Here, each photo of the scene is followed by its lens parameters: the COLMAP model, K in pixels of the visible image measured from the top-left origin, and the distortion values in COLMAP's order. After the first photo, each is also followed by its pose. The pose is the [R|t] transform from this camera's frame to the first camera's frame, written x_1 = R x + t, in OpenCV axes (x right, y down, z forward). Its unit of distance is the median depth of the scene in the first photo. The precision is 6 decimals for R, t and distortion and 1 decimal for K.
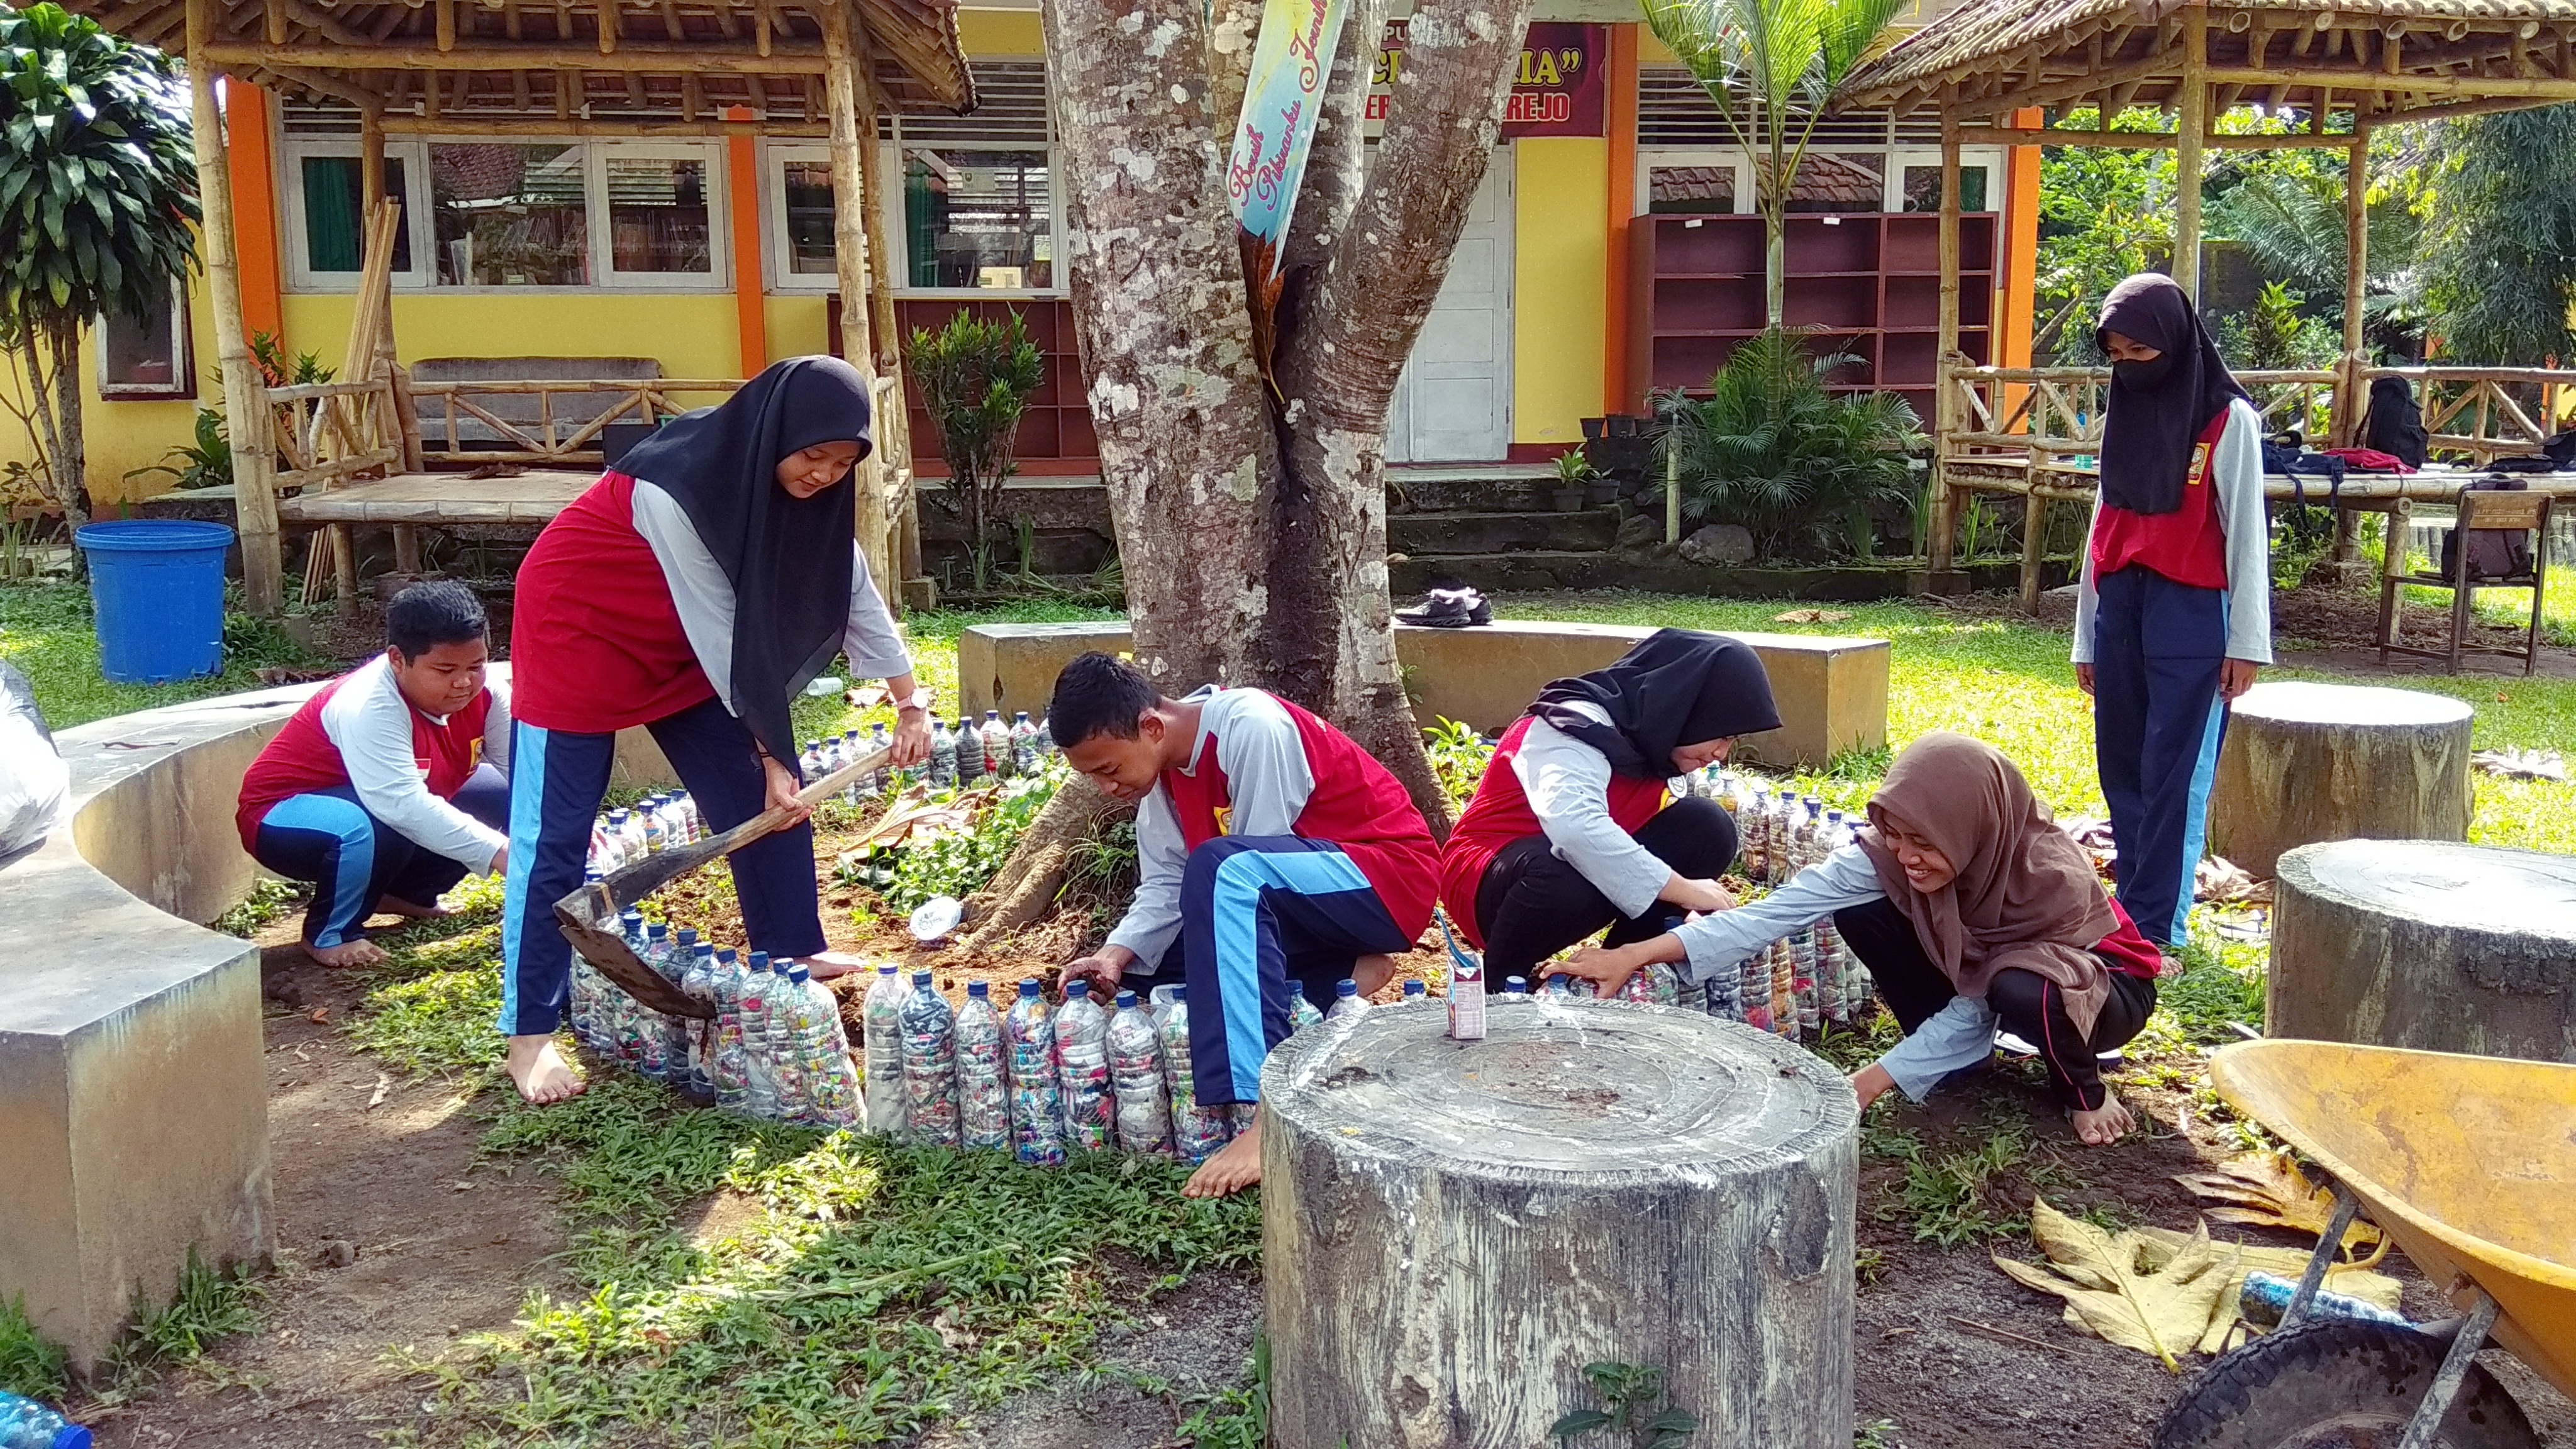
lens RADIAL K [[2089.4, 0, 1285.4], [0, 2089.4, 716.0], [0, 0, 1]] dist [0.069015, -0.078606]
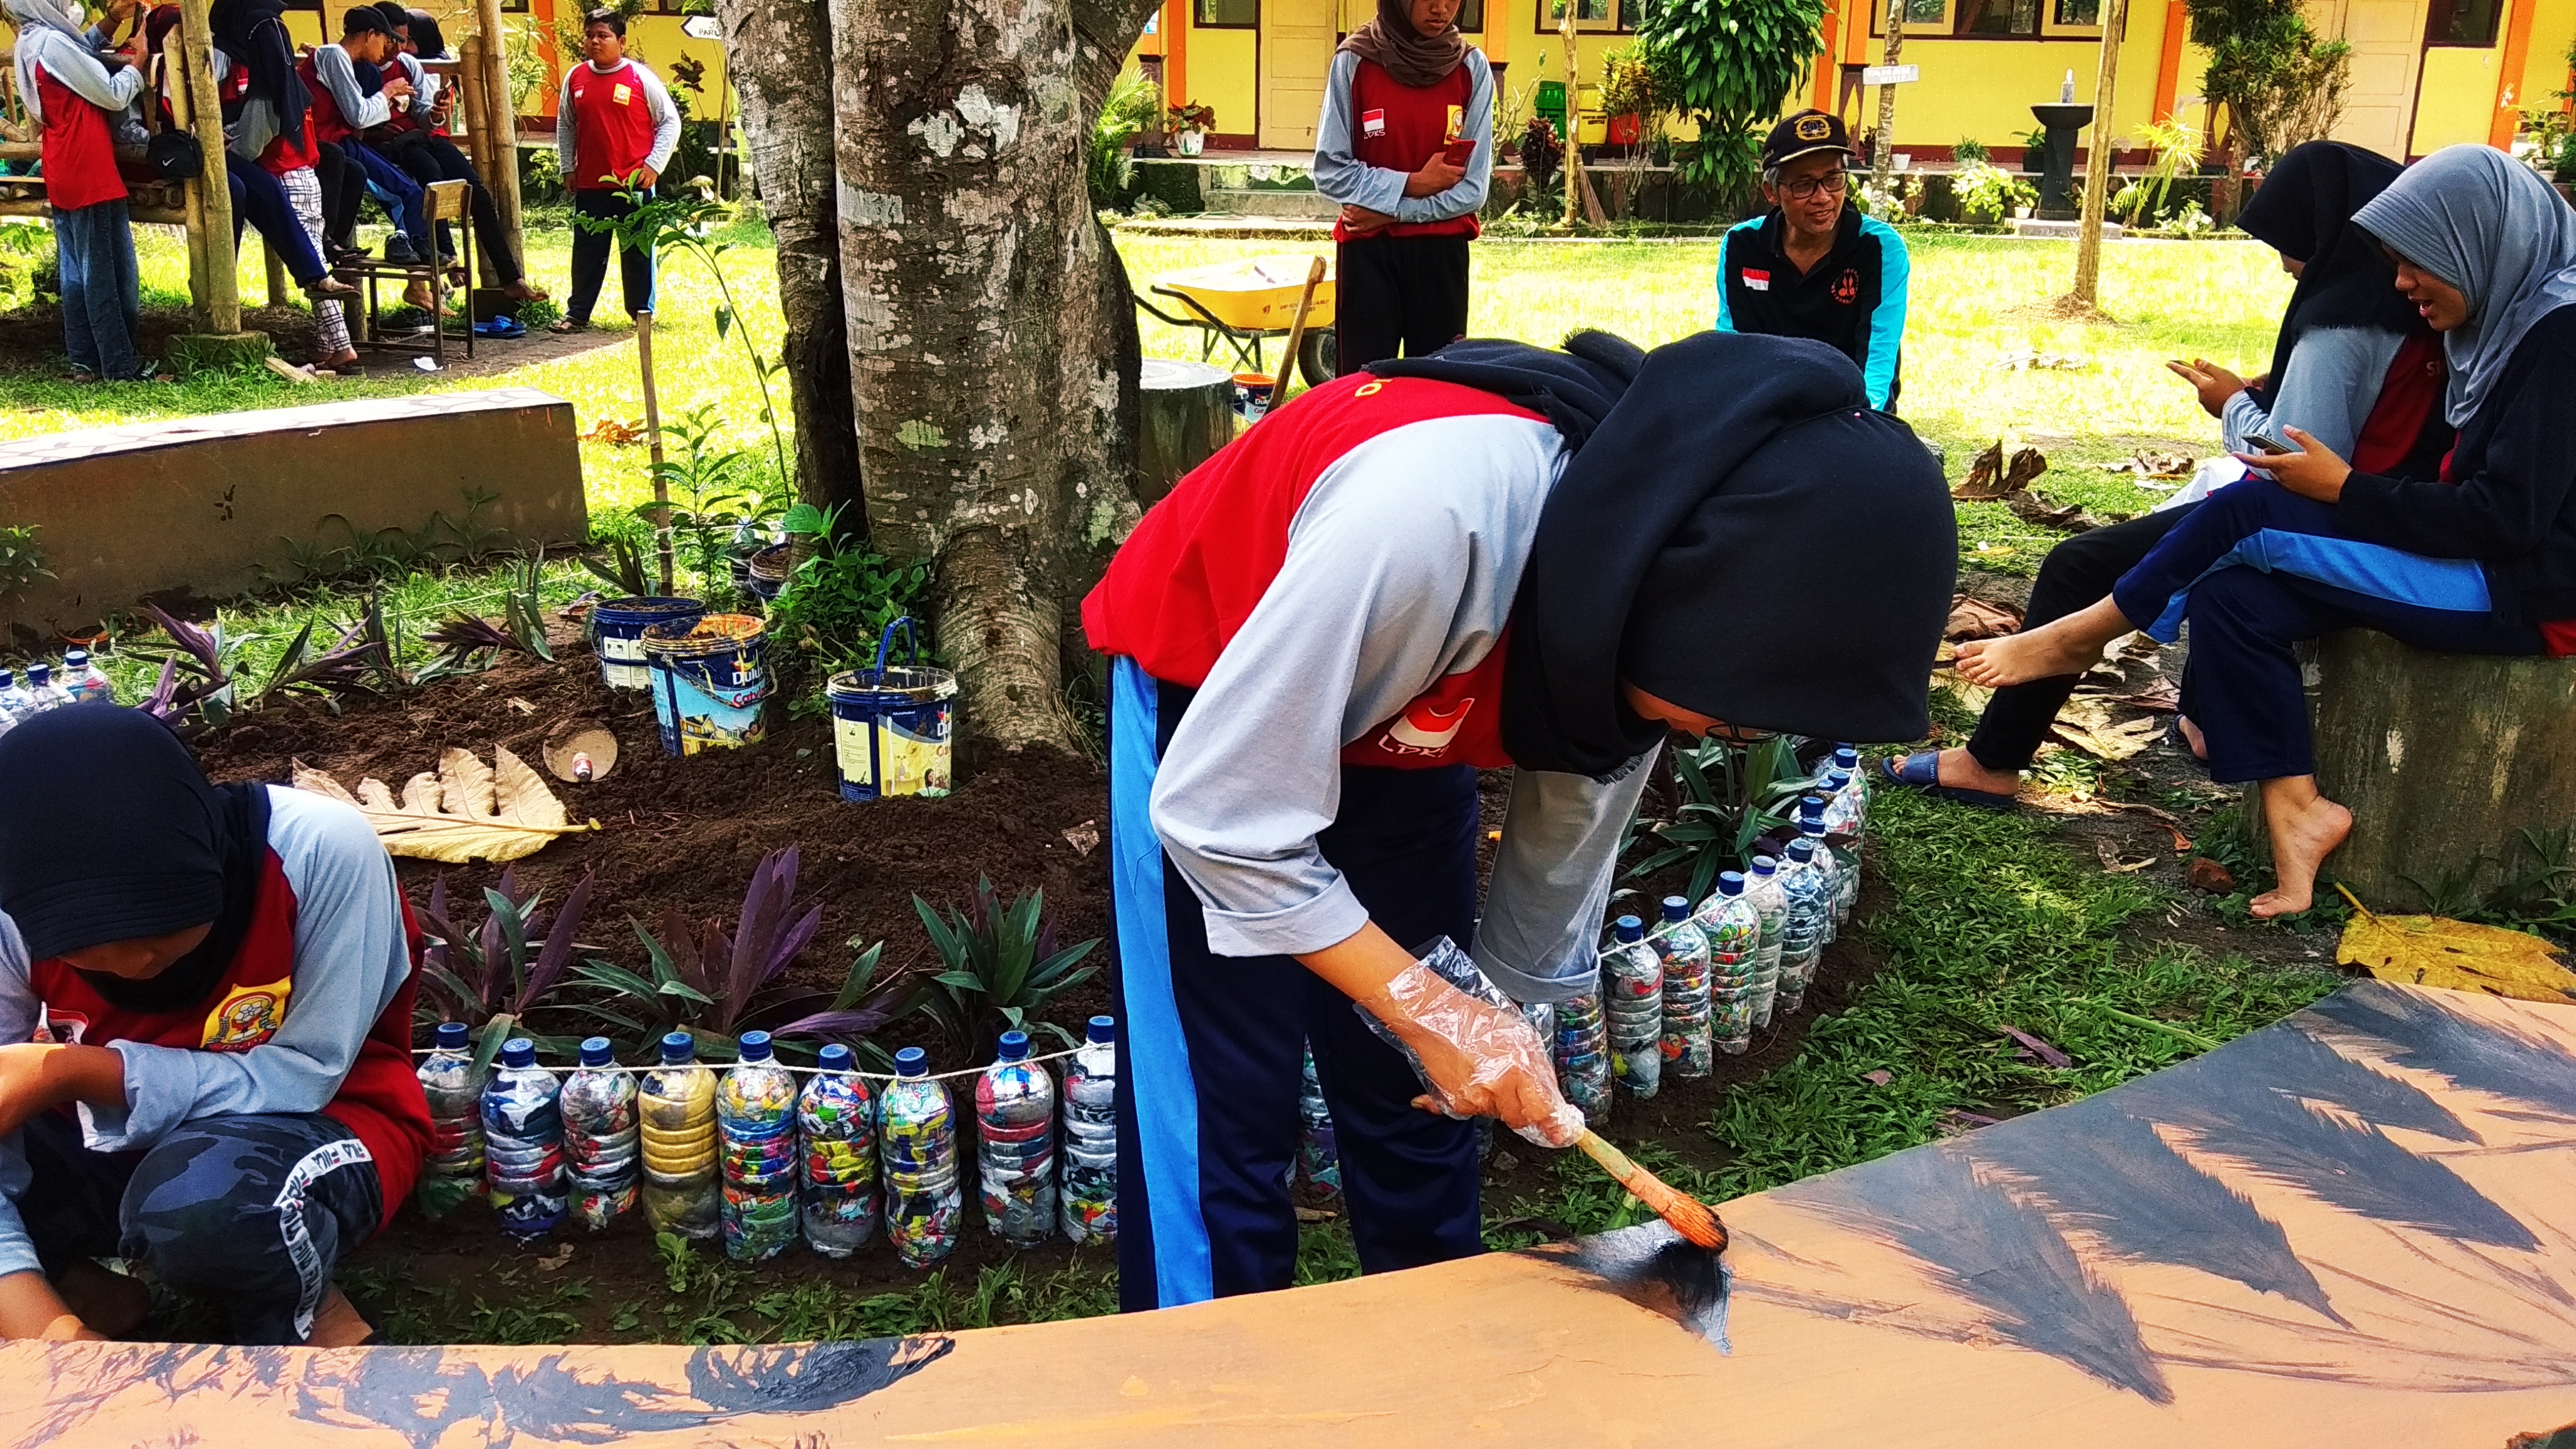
lens RADIAL K [[2089.4, 0, 1296.6], [0, 2089.4, 720.0], [0, 0, 1]] dist [0.069015, -0.078606]
pose [[0.227069, -0.280947, 0.932474, -0.765627], [0.136707, 0.957200, 0.255107, -0.128143], [-0.964236, 0.069549, 0.255758, 0.745679]]
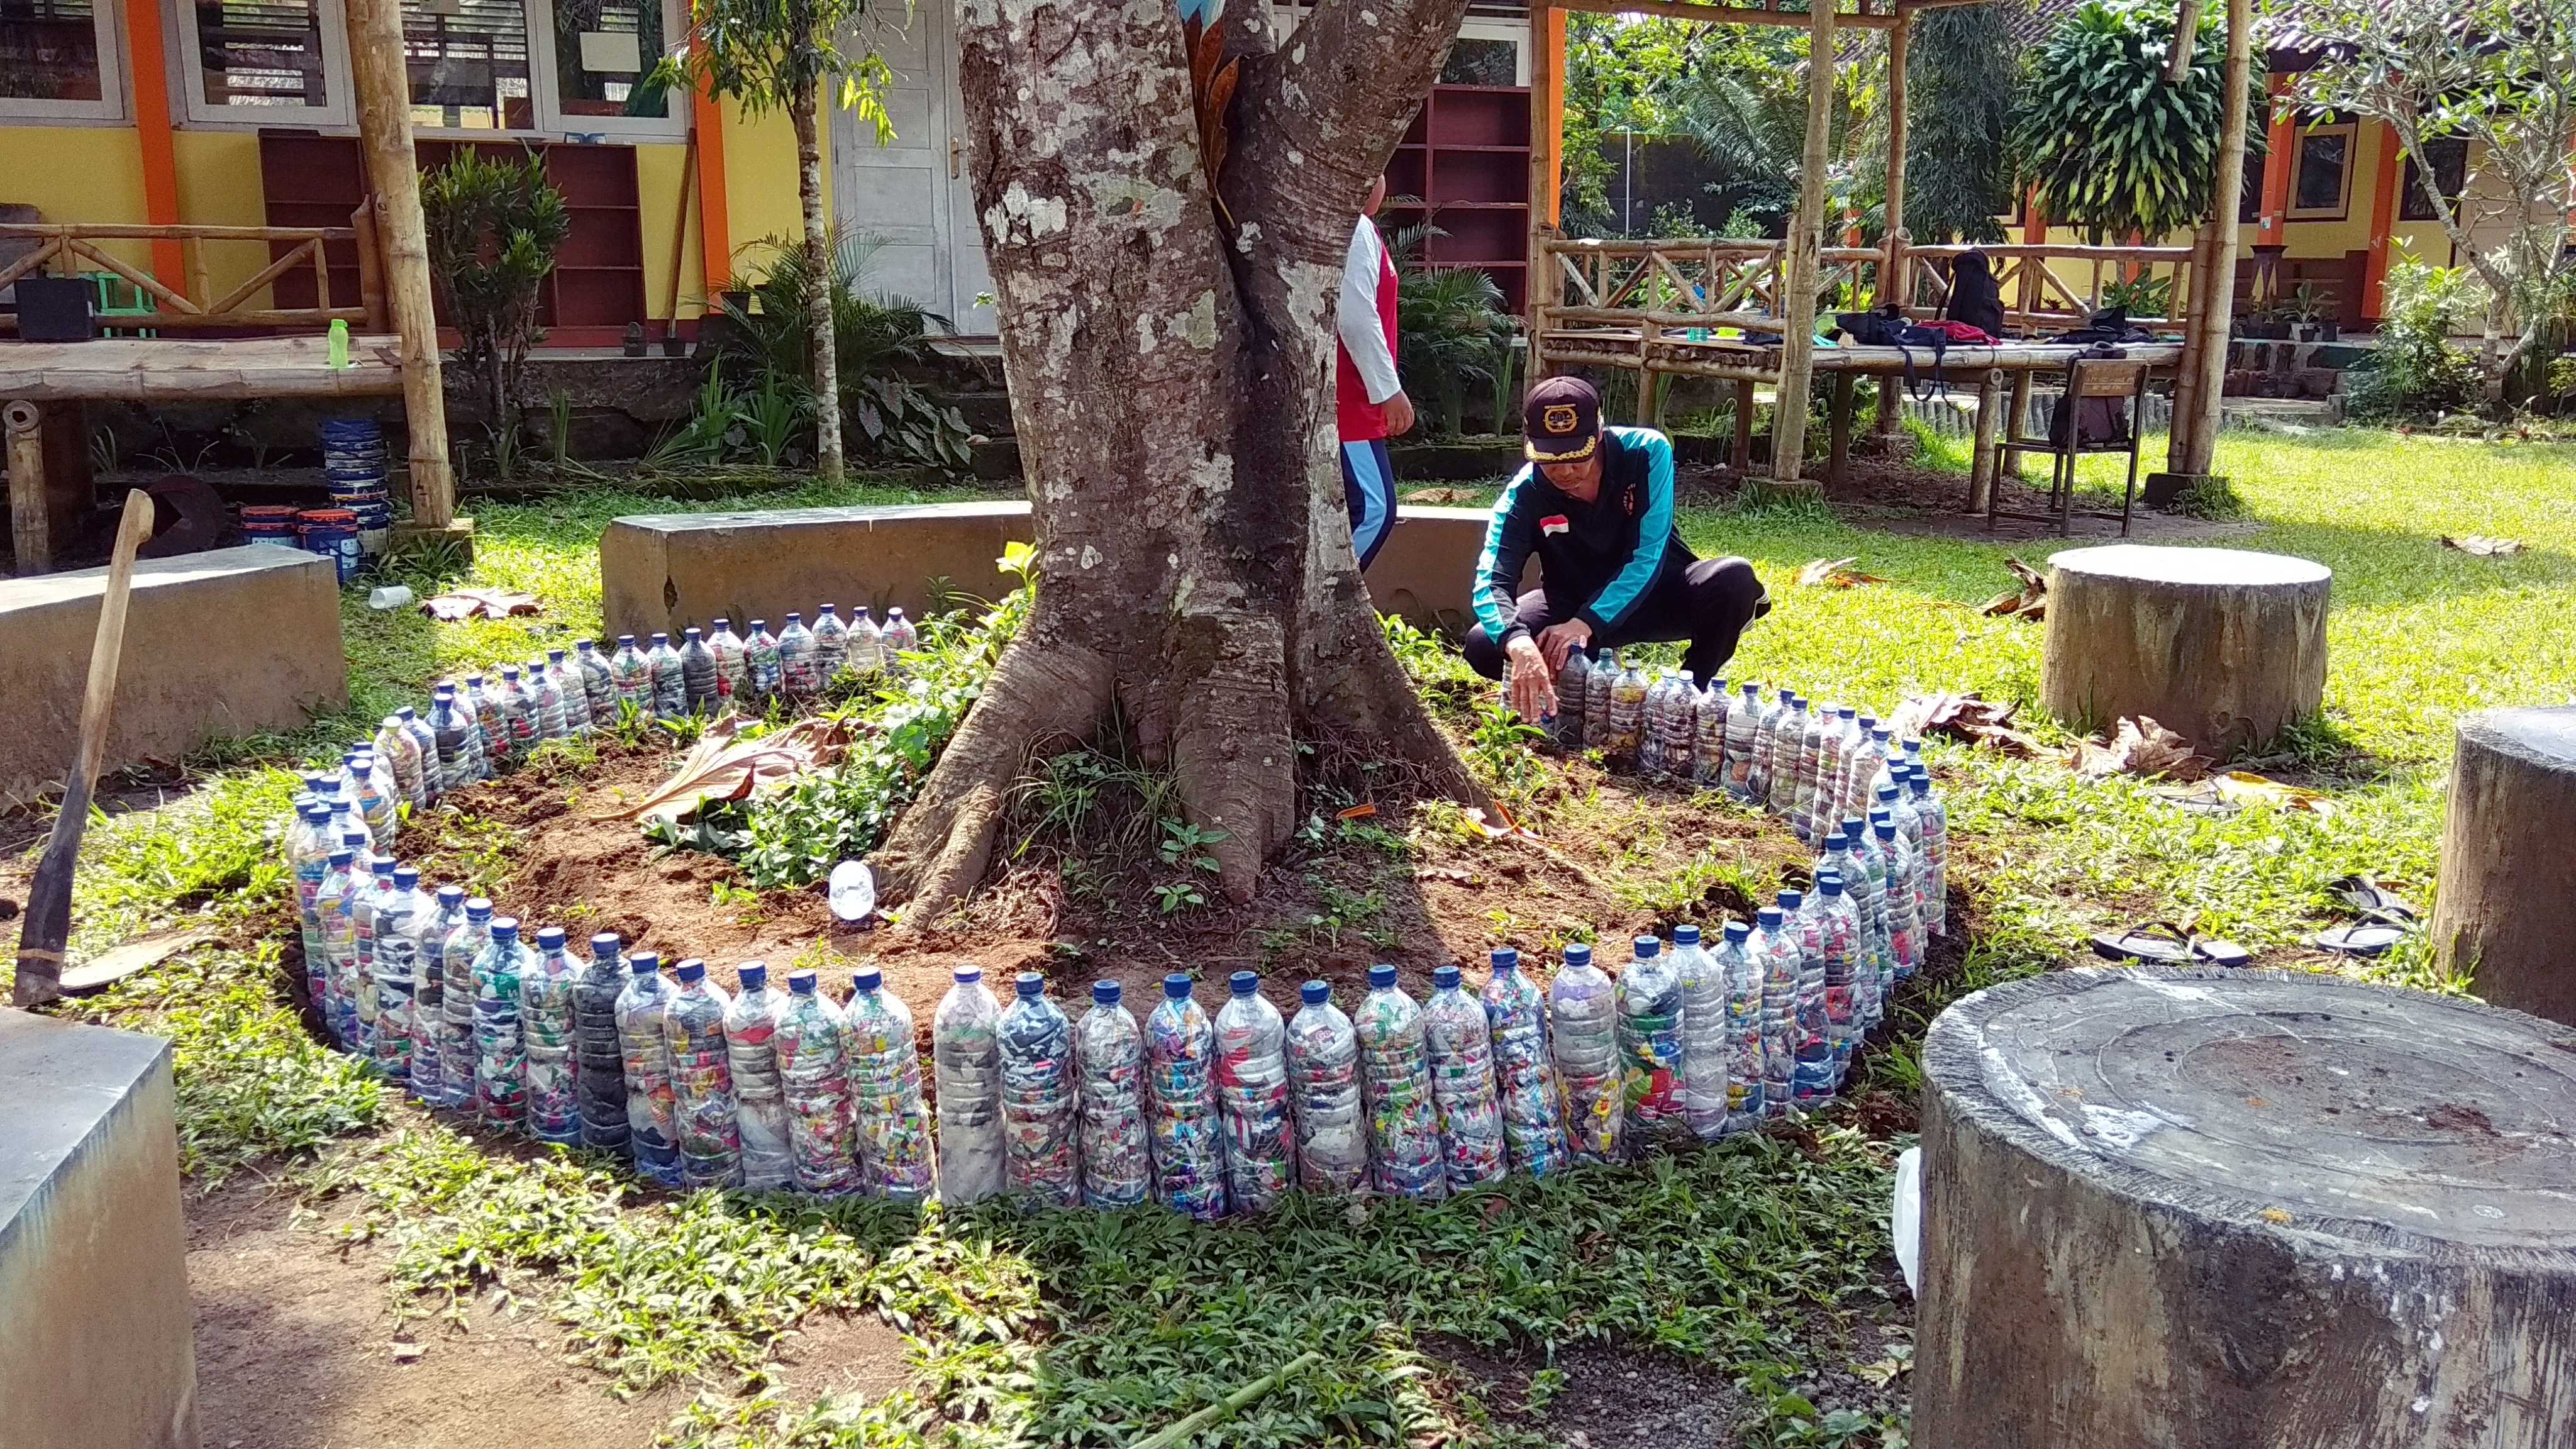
lens RADIAL K [[2089.4, 0, 1285.5], [0, 2089.4, 724.4], [0, 0, 1]] dist [0.069015, -0.078606]
pose [[0.959020, -0.048132, 0.279222, -0.221622], [0.032450, 0.997639, 0.060519, -0.006052], [-0.281475, -0.048978, 0.958318, 0.210930]]
